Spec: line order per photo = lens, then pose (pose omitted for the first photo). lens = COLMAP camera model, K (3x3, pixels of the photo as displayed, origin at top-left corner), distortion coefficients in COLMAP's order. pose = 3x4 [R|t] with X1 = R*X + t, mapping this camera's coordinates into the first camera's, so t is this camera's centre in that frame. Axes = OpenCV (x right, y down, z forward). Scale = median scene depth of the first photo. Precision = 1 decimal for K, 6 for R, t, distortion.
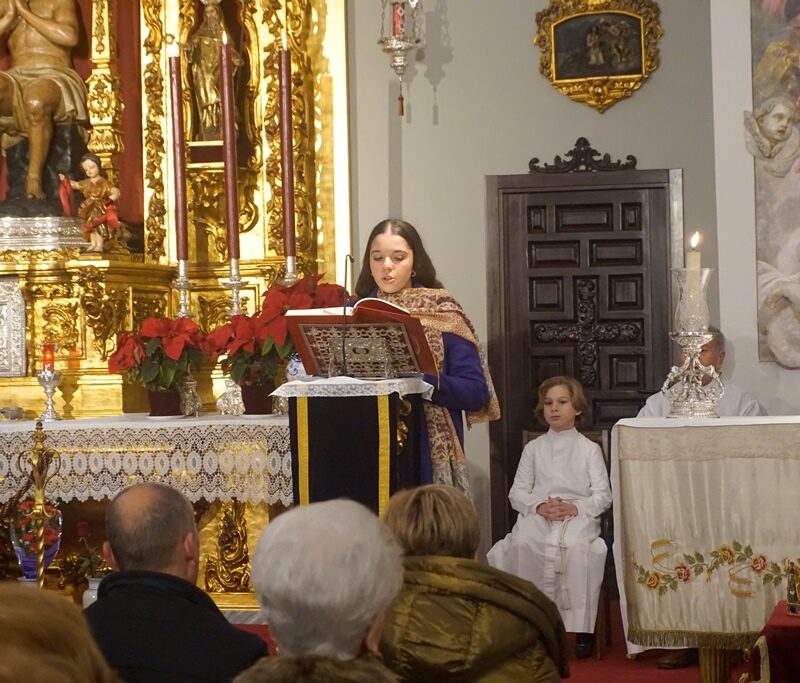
lens RADIAL K [[2156.9, 0, 399.6], [0, 2156.9, 320.4], [0, 0, 1]] dist [-0.023704, 0.303859]
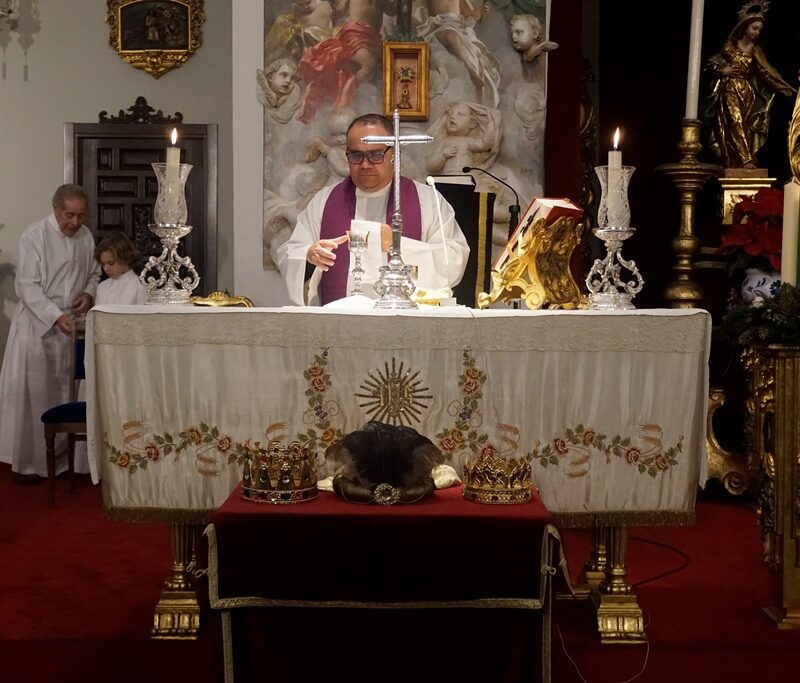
lens RADIAL K [[1259.7, 0, 400.0], [0, 1259.7, 341.5], [0, 0, 1]] dist [0.003260, -0.046848]
pose [[0.971495, 0.017088, 0.236442, 0.061463], [-0.031301, 0.997912, 0.056489, 0.014825], [-0.234984, -0.062280, 0.970002, 0.228041]]
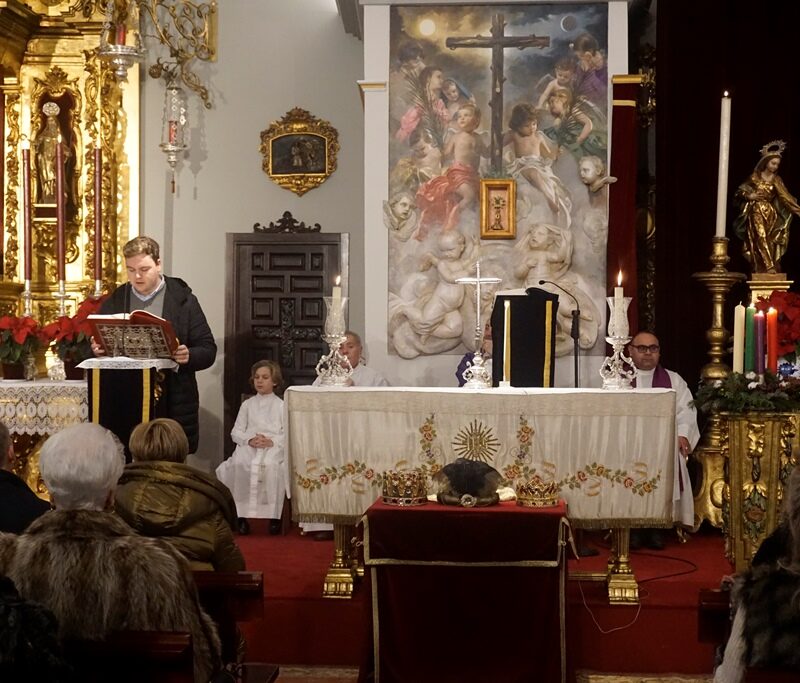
lens RADIAL K [[1433.6, 0, 399.2], [0, 1433.6, 332.3], [0, 0, 1]] dist [-0.004885, 0.073637]
pose [[0.988737, 0.027062, 0.147197, 0.013145], [-0.027870, 0.999606, 0.003432, -0.001266], [-0.147046, -0.007496, 0.989101, -0.064582]]
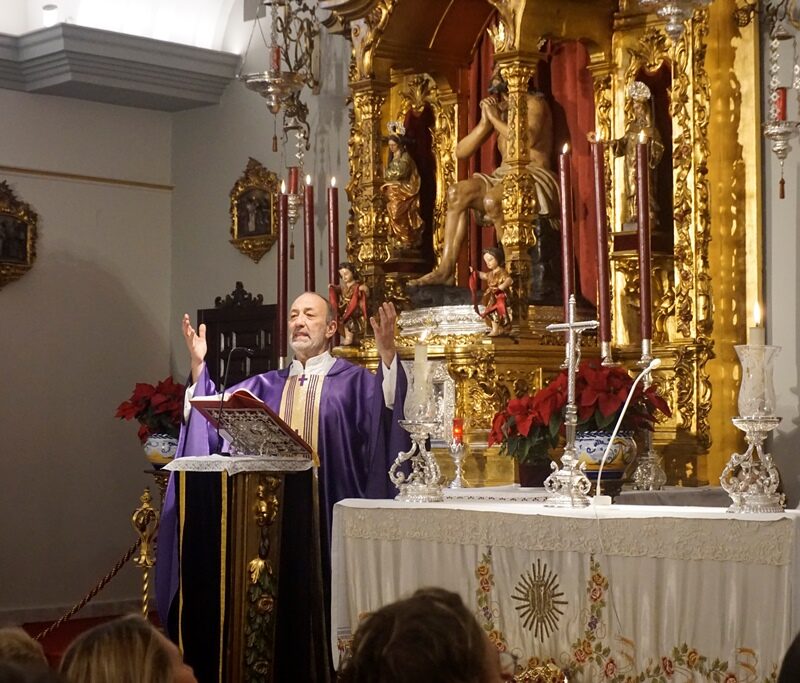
lens RADIAL K [[2156.9, 0, 399.6], [0, 2156.9, 320.4], [0, 0, 1]] dist [-0.023704, 0.303859]
pose [[0.808614, -0.012308, -0.588211, 0.465411], [-0.005351, 0.999586, -0.028271, -0.008433], [0.588316, 0.026007, 0.808213, 0.079287]]
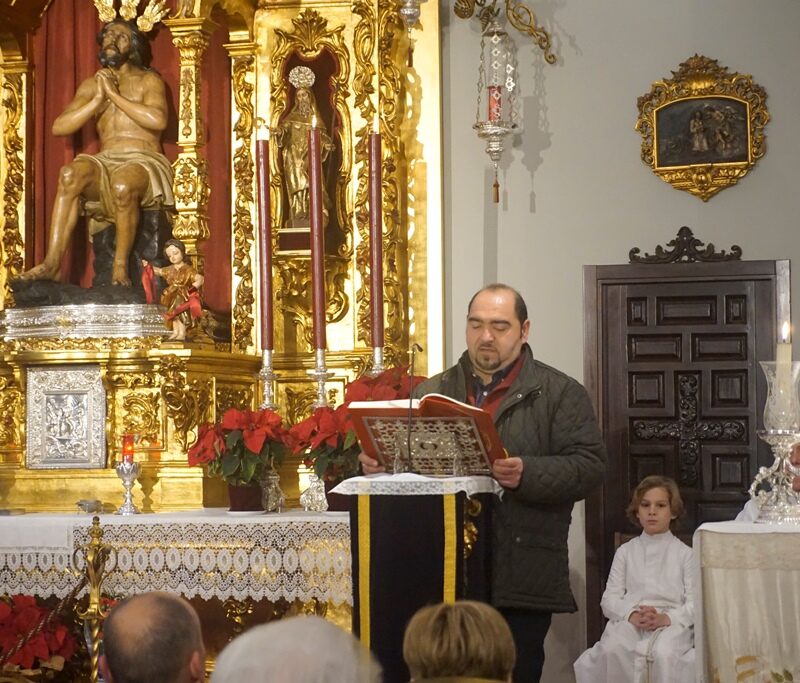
lens RADIAL K [[2156.9, 0, 399.6], [0, 2156.9, 320.4], [0, 0, 1]] dist [-0.023704, 0.303859]
pose [[0.998181, 0.009677, -0.059504, 0.015983], [-0.012299, 0.998963, -0.043846, 0.000479], [0.059018, 0.044498, 0.997265, 0.038548]]
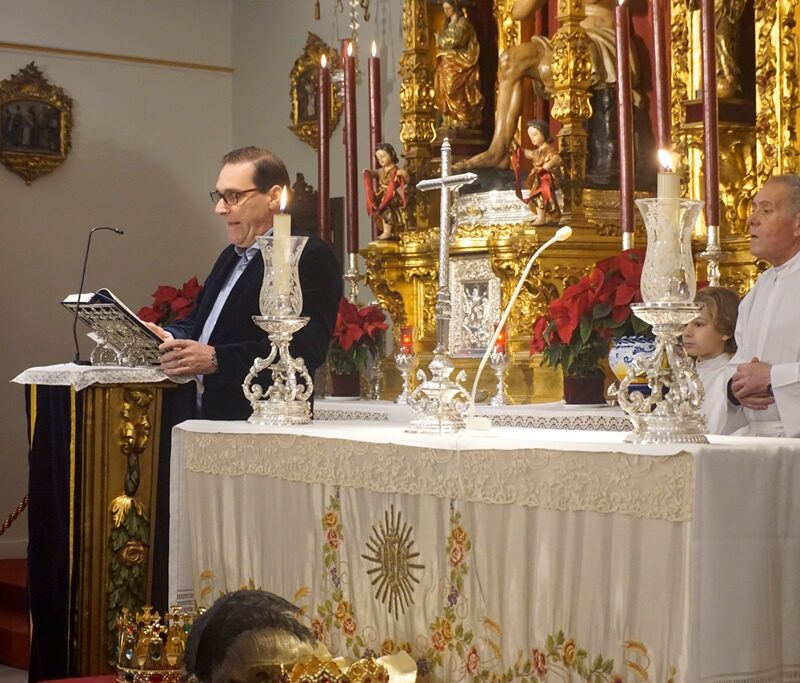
lens RADIAL K [[2156.9, 0, 399.6], [0, 2156.9, 320.4], [0, 0, 1]] dist [-0.023704, 0.303859]
pose [[0.742659, 0.007639, -0.669626, 0.433221], [-0.000586, 0.999942, 0.010757, -0.000886], [0.669669, -0.007596, 0.742621, 0.267442]]
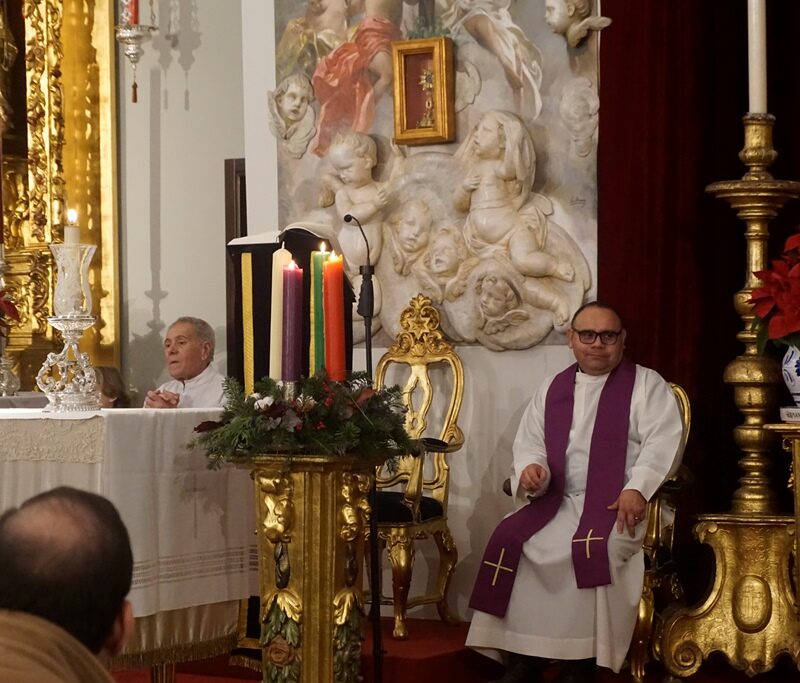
lens RADIAL K [[2156.9, 0, 399.6], [0, 2156.9, 320.4], [0, 0, 1]] dist [-0.023704, 0.303859]
pose [[0.938886, -0.000003, -0.344227, 0.482406], [0.004880, 0.999900, 0.013302, -0.005602], [0.344192, -0.014169, 0.938792, 0.091797]]
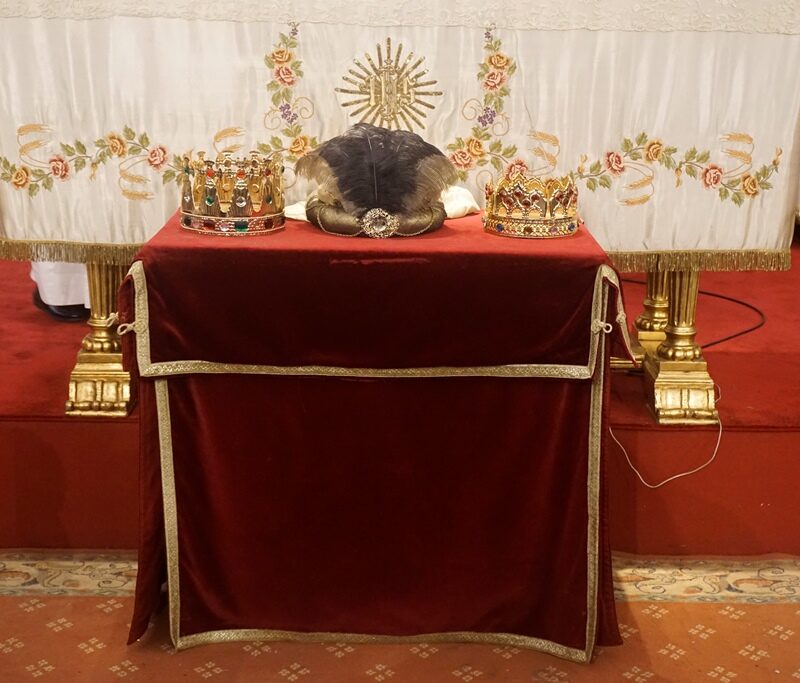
lens RADIAL K [[1506.6, 0, 400.0], [0, 1506.6, 341.5], [0, 0, 1]] dist [0.001876, 0.037824]
pose [[0.968743, -0.021283, 0.247150, 0.068894], [-0.039711, 0.970159, 0.239196, 0.026290], [-0.244866, -0.241534, 0.938990, 0.269693]]
